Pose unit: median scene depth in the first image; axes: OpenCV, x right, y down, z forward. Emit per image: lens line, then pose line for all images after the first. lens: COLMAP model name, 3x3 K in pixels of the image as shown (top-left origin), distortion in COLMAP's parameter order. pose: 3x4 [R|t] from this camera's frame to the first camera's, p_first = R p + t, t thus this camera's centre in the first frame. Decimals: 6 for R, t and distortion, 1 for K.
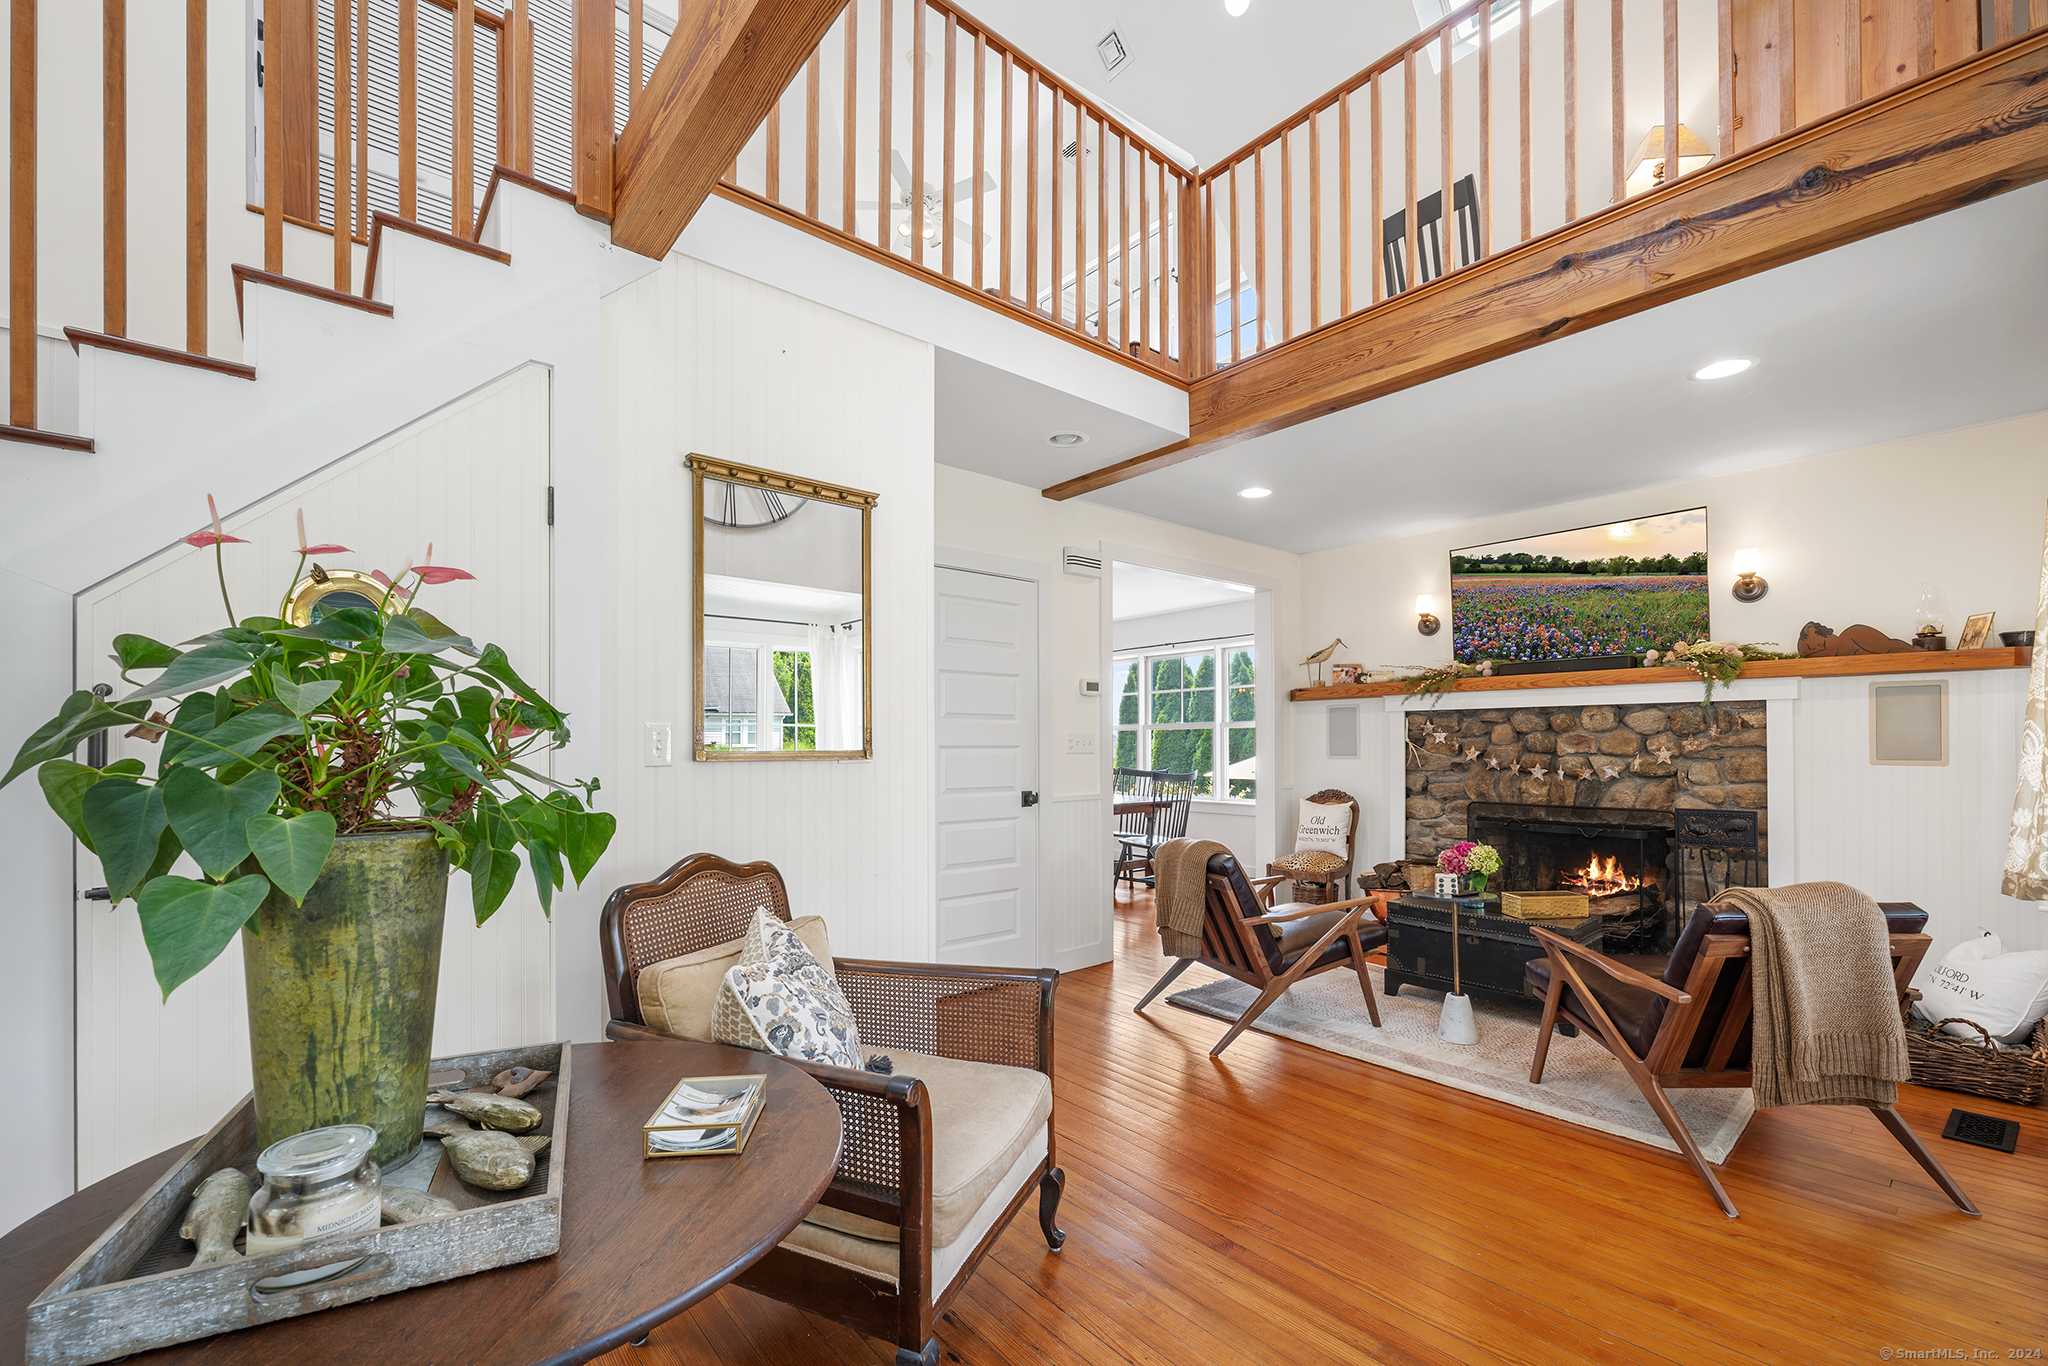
lens RADIAL K [[837.5, 0, 1017.0], [0, 837.5, 735.2], [0, 0, 1]] dist [-0.002098, -0.000199]
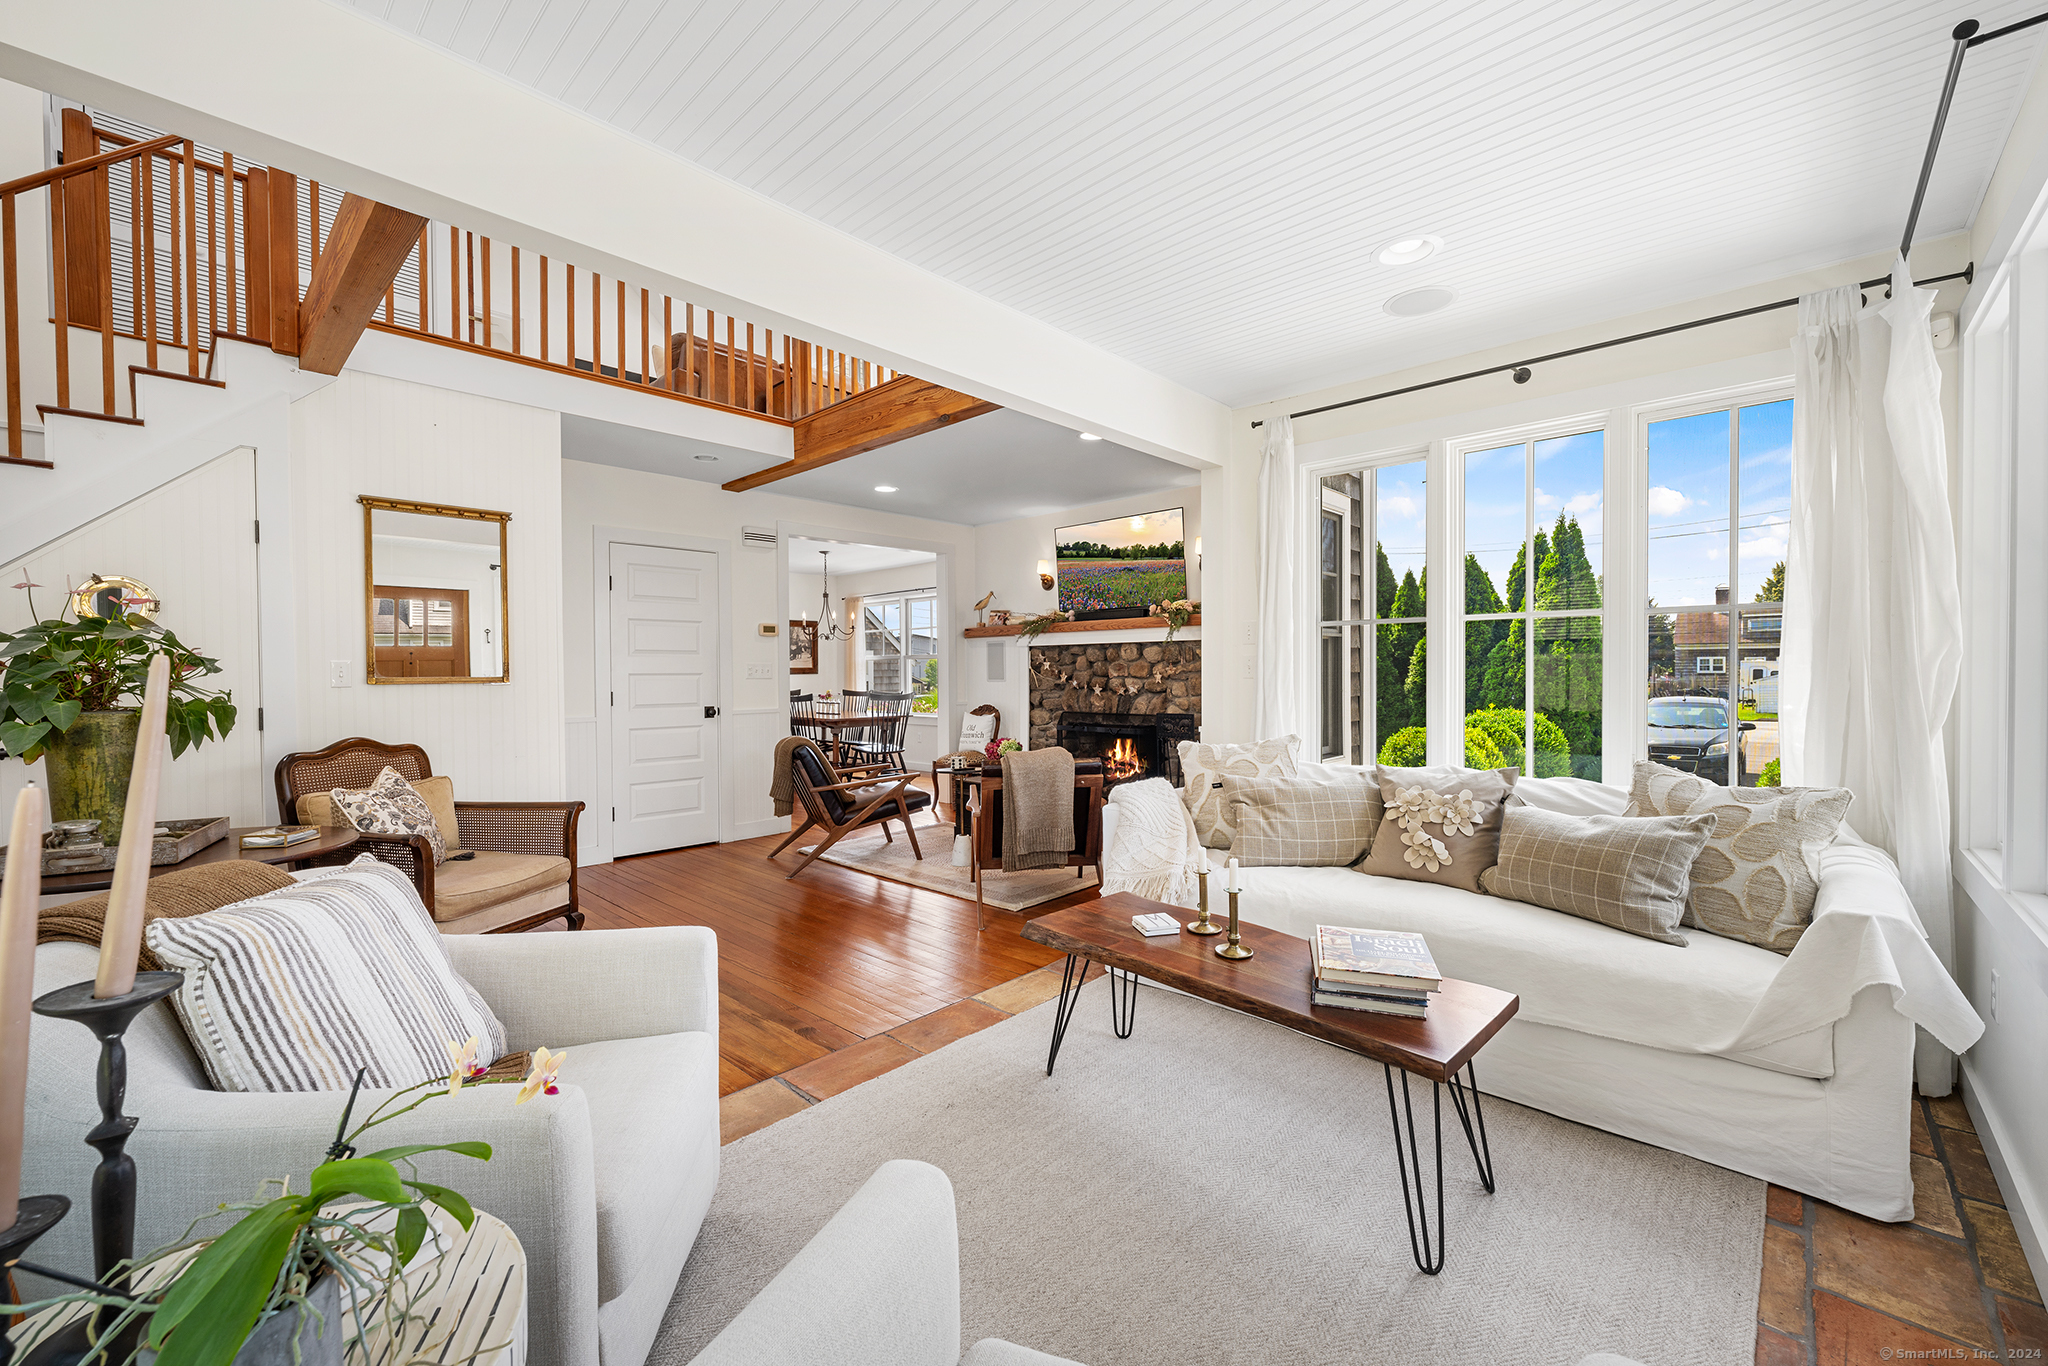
lens RADIAL K [[812.3, 0, 1021.3], [0, 812.3, 677.0], [0, 0, 1]] dist [-0.001103, -0.000033]
pose [[0.993545, -0.006054, 0.113274, 0.419295], [0.004047, 0.999831, 0.017941, -0.003393], [-0.113363, -0.017367, 0.993402, -0.427215]]
